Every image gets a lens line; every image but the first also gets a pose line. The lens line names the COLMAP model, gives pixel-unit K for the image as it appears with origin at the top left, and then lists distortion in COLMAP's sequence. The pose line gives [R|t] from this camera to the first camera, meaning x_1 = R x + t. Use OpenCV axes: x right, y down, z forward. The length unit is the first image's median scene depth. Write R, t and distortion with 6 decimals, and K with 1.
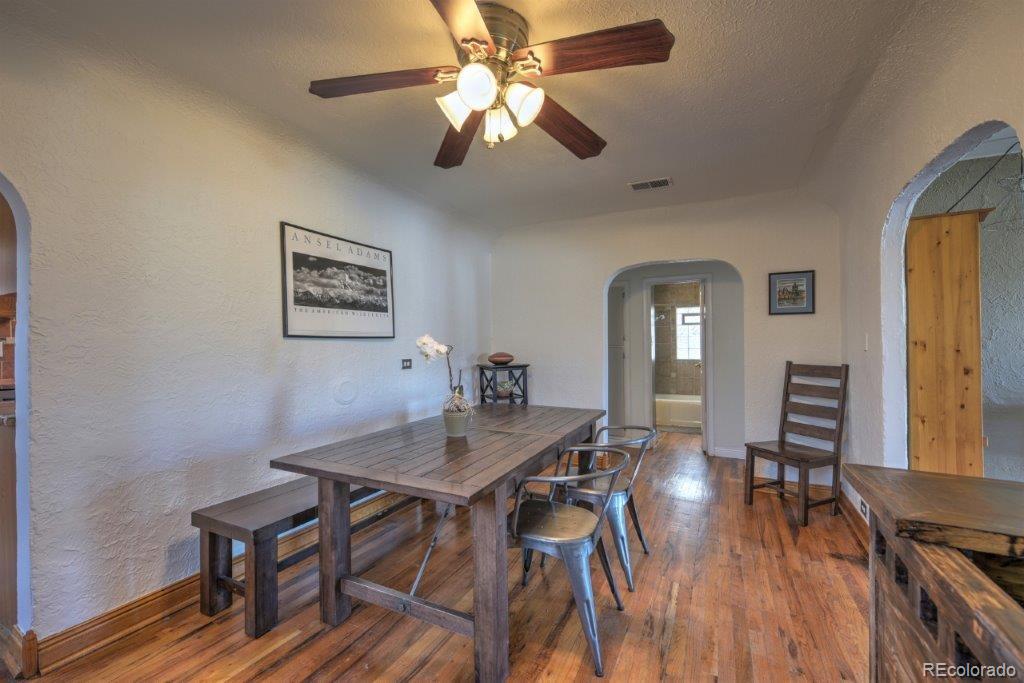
lens RADIAL K [[414.1, 0, 505.2], [0, 414.1, 349.1], [0, 0, 1]] dist [0.001287, -0.000366]
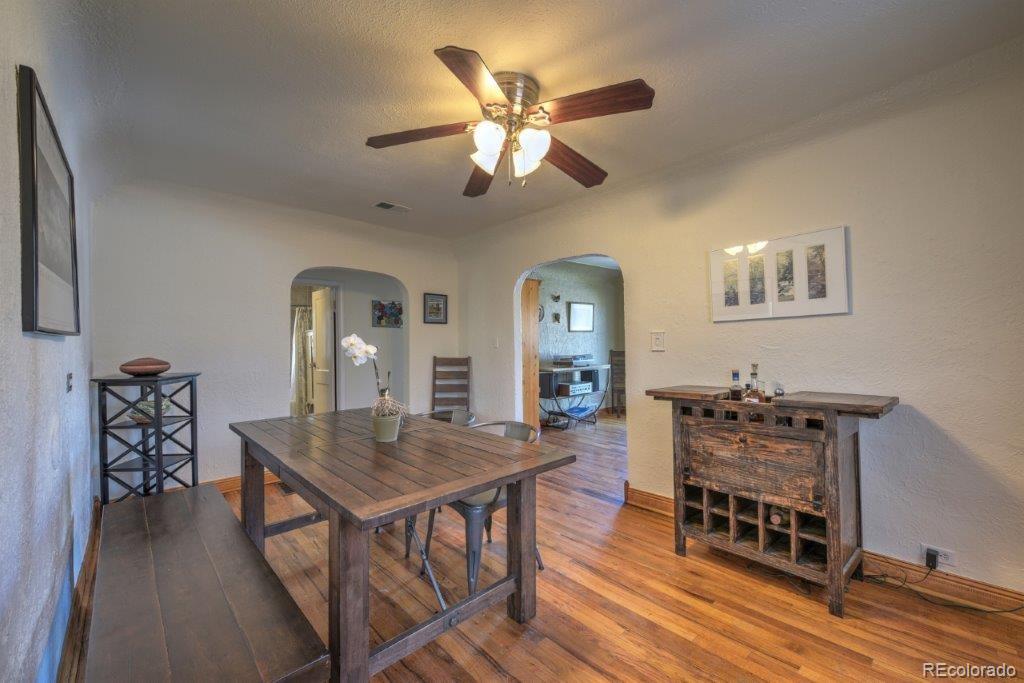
lens RADIAL K [[414.1, 0, 493.3], [0, 414.1, 339.5], [0, 0, 1]] dist [0.001287, -0.000366]
pose [[0.367284, 0.007588, 0.930078, -0.605691], [0.017372, 0.999736, -0.015016, -0.003754], [-0.929947, 0.021673, 0.367055, 0.303175]]
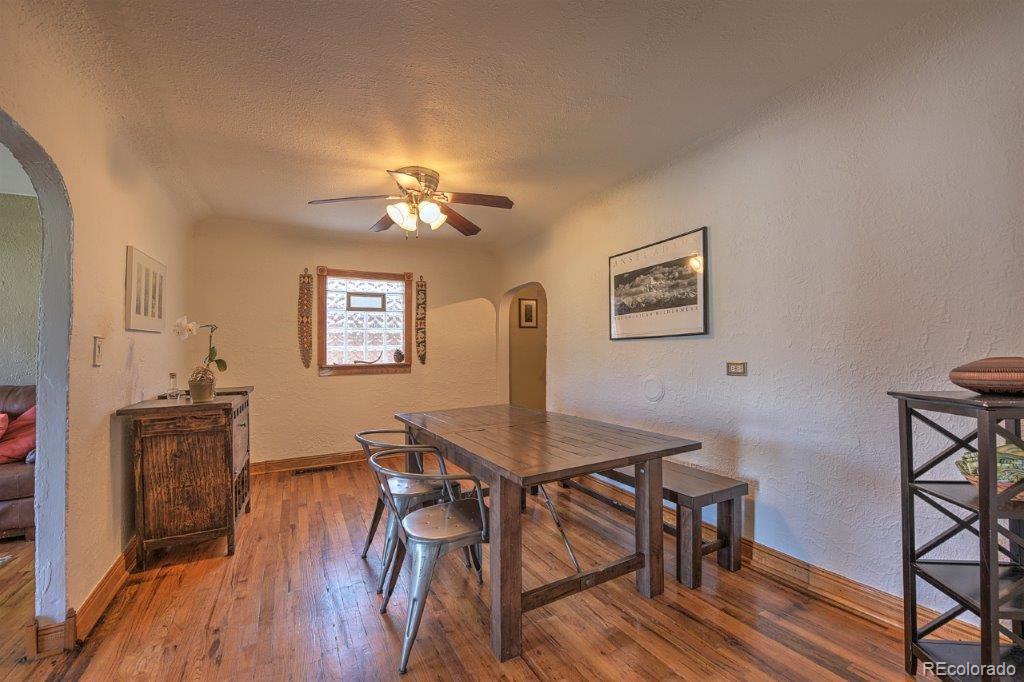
lens RADIAL K [[414.1, 0, 513.8], [0, 414.1, 342.6], [0, 0, 1]] dist [0.001287, -0.000366]
pose [[-0.569353, 0.002347, -0.822090, 0.638815], [0.014979, 0.999860, -0.007520, -0.011258], [0.821956, -0.016596, -0.569308, 1.230887]]
